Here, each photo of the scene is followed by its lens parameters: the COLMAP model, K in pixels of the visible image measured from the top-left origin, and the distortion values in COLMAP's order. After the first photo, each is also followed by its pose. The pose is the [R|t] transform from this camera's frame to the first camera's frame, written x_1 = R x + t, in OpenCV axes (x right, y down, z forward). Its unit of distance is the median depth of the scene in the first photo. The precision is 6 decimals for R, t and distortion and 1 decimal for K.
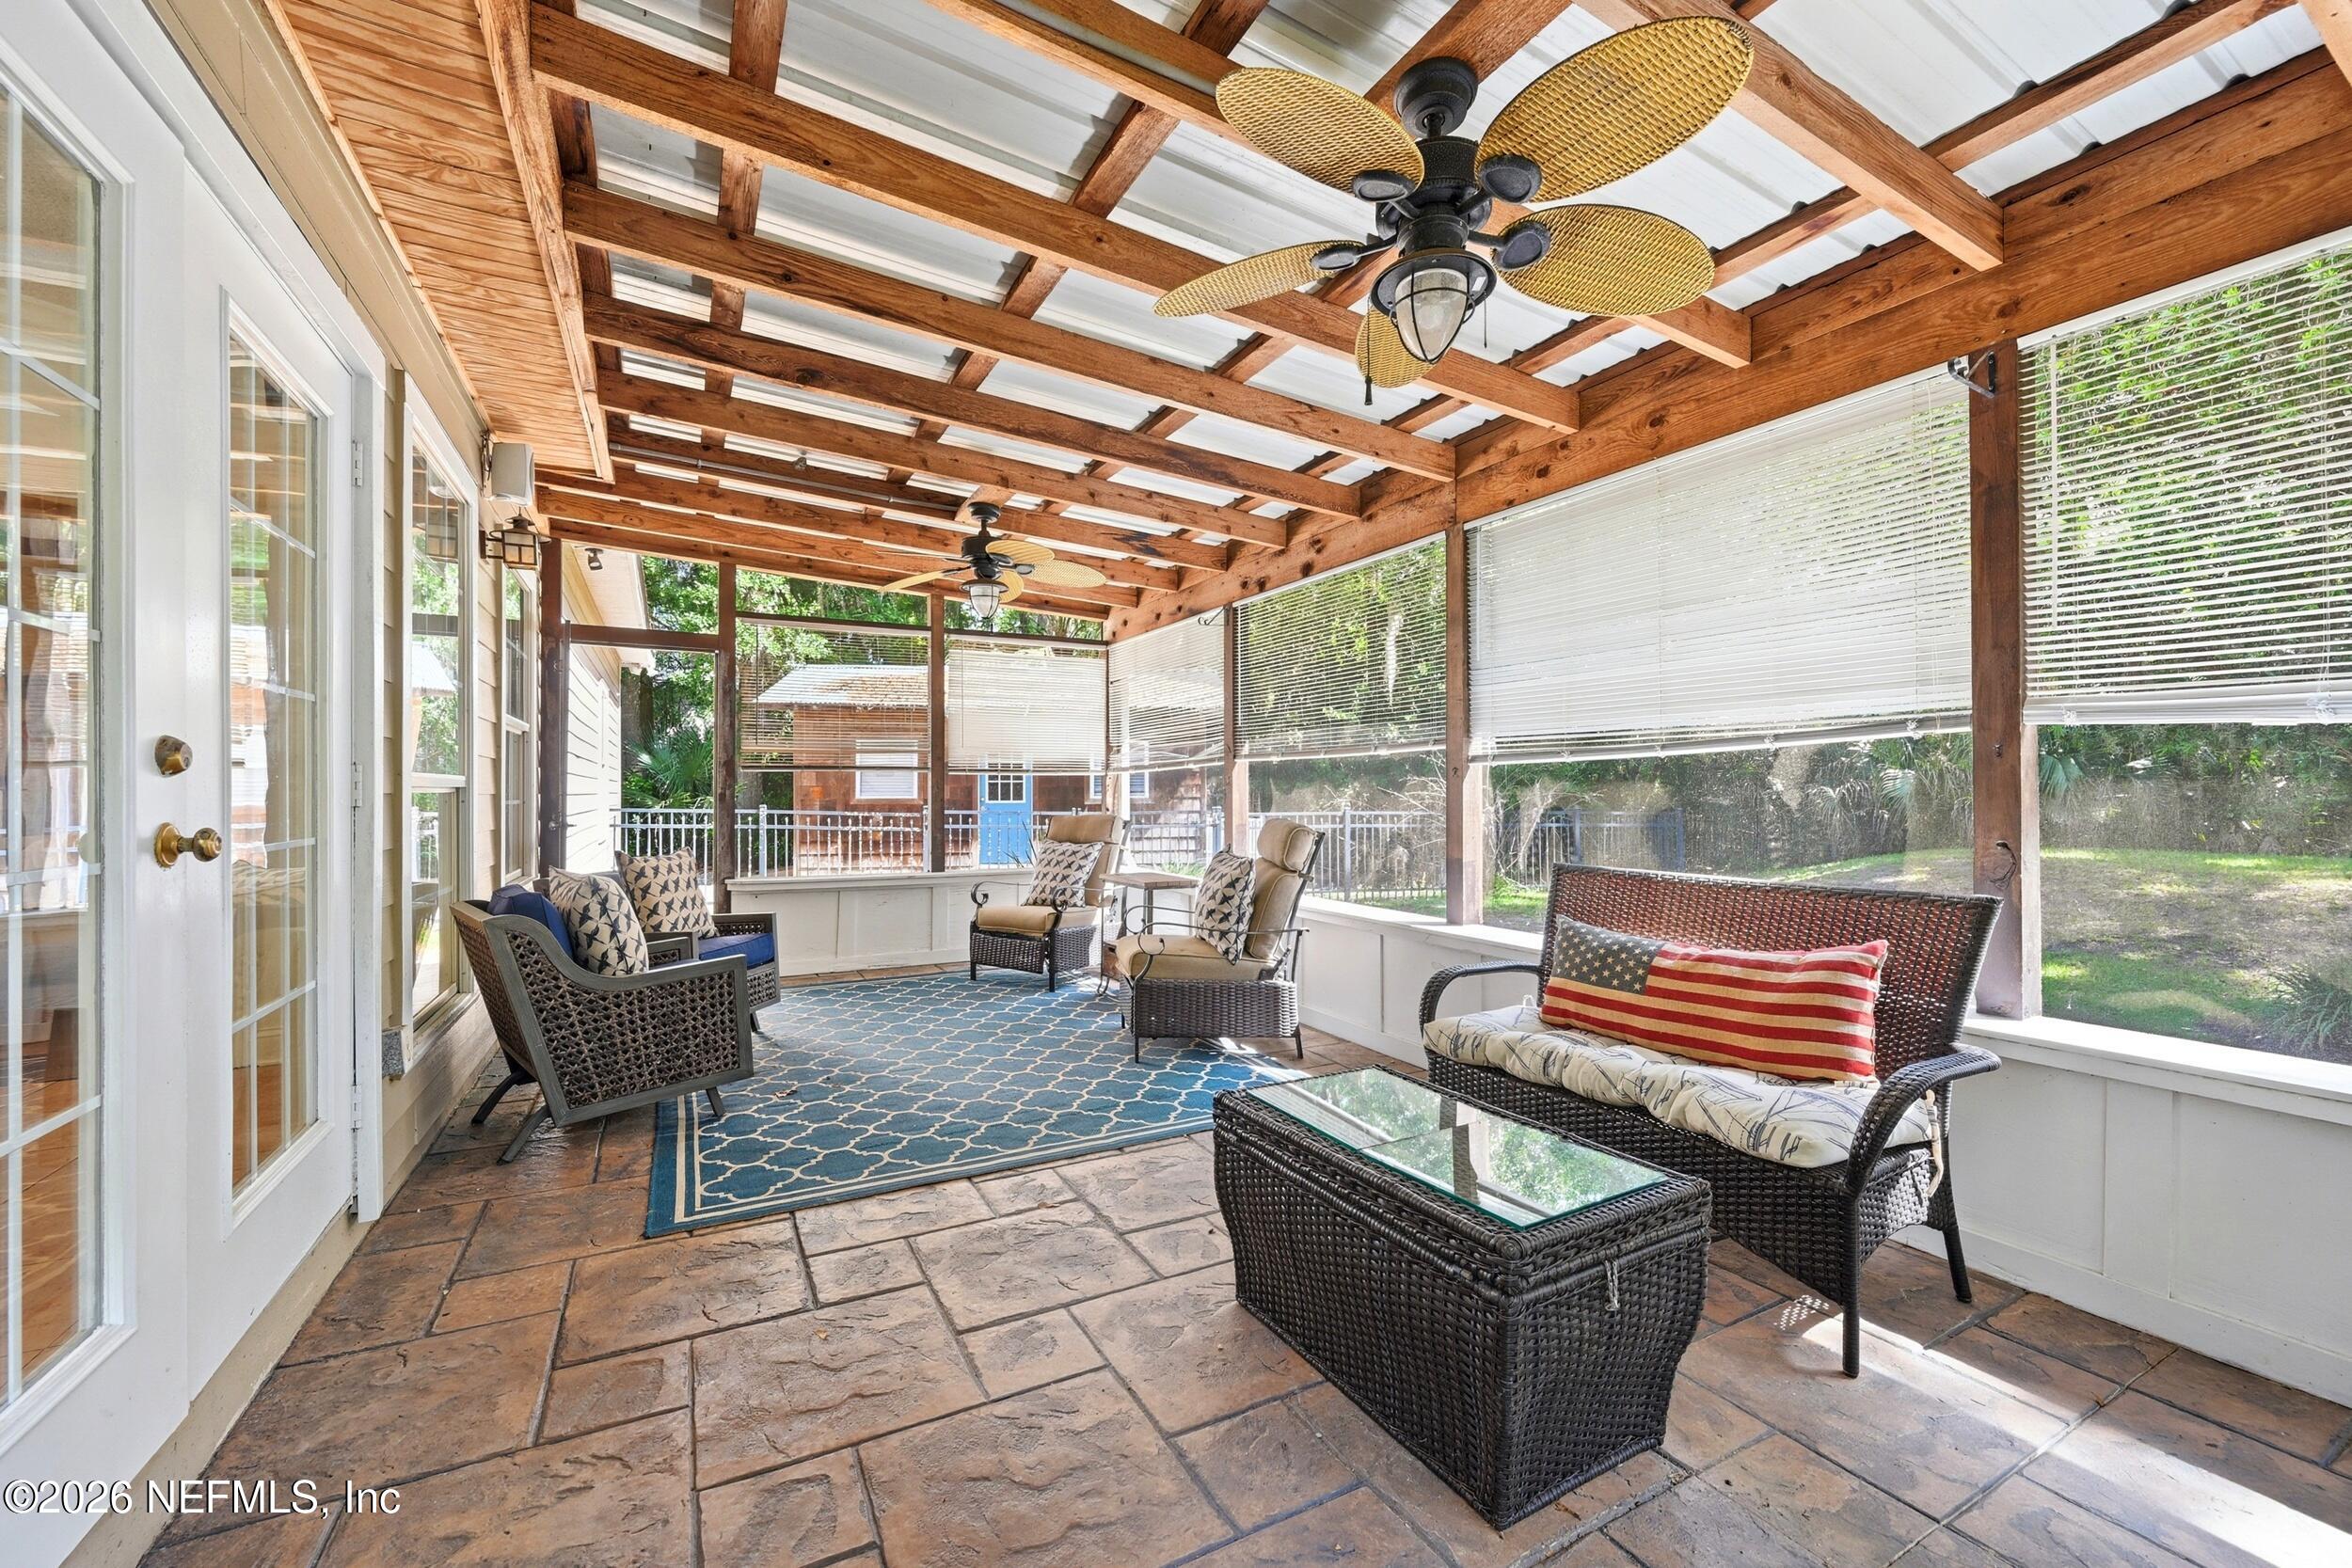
lens RADIAL K [[918.6, 0, 1175.8], [0, 918.6, 788.4], [0, 0, 1]] dist [-0.000242, -0.000004]
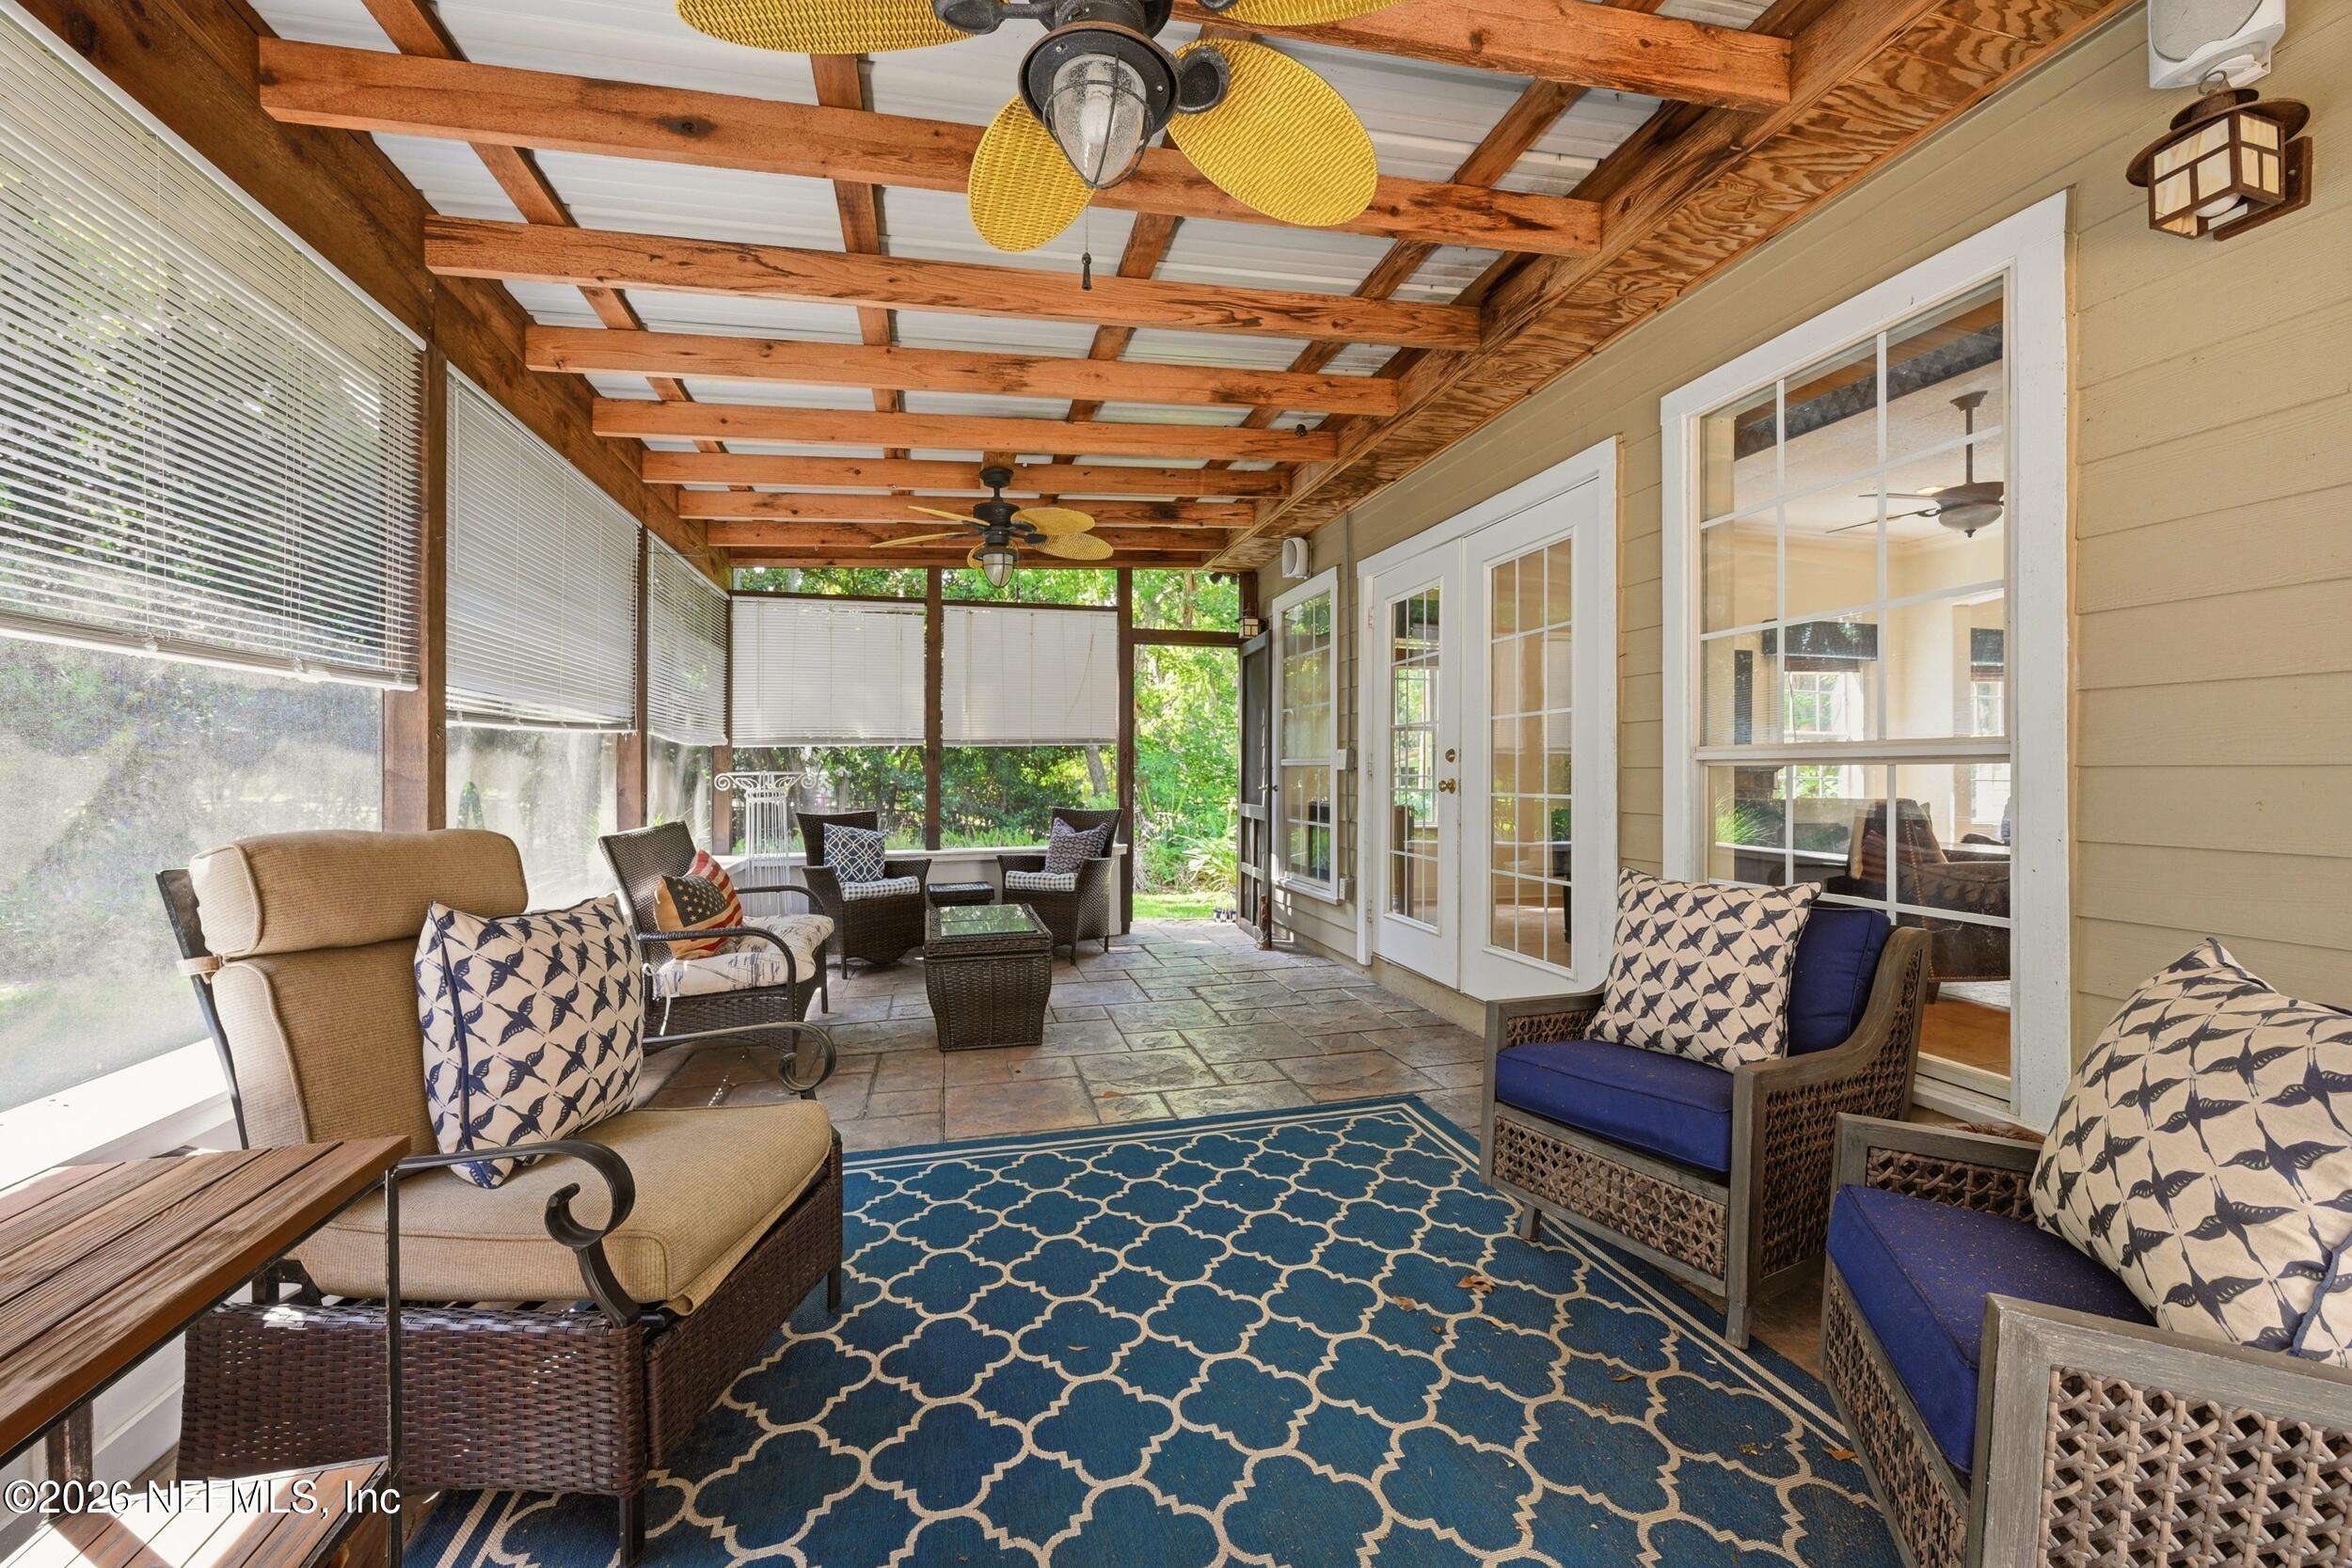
lens RADIAL K [[918.6, 0, 1176.5], [0, 918.6, 778.4], [0, 0, 1]] dist [-0.000242, -0.000004]
pose [[-0.966978, 0.000233, 0.254859, -0.561981], [0.000163, 1.000000, -0.000299, 0.023150], [-0.254859, -0.000248, -0.966978, 2.304154]]
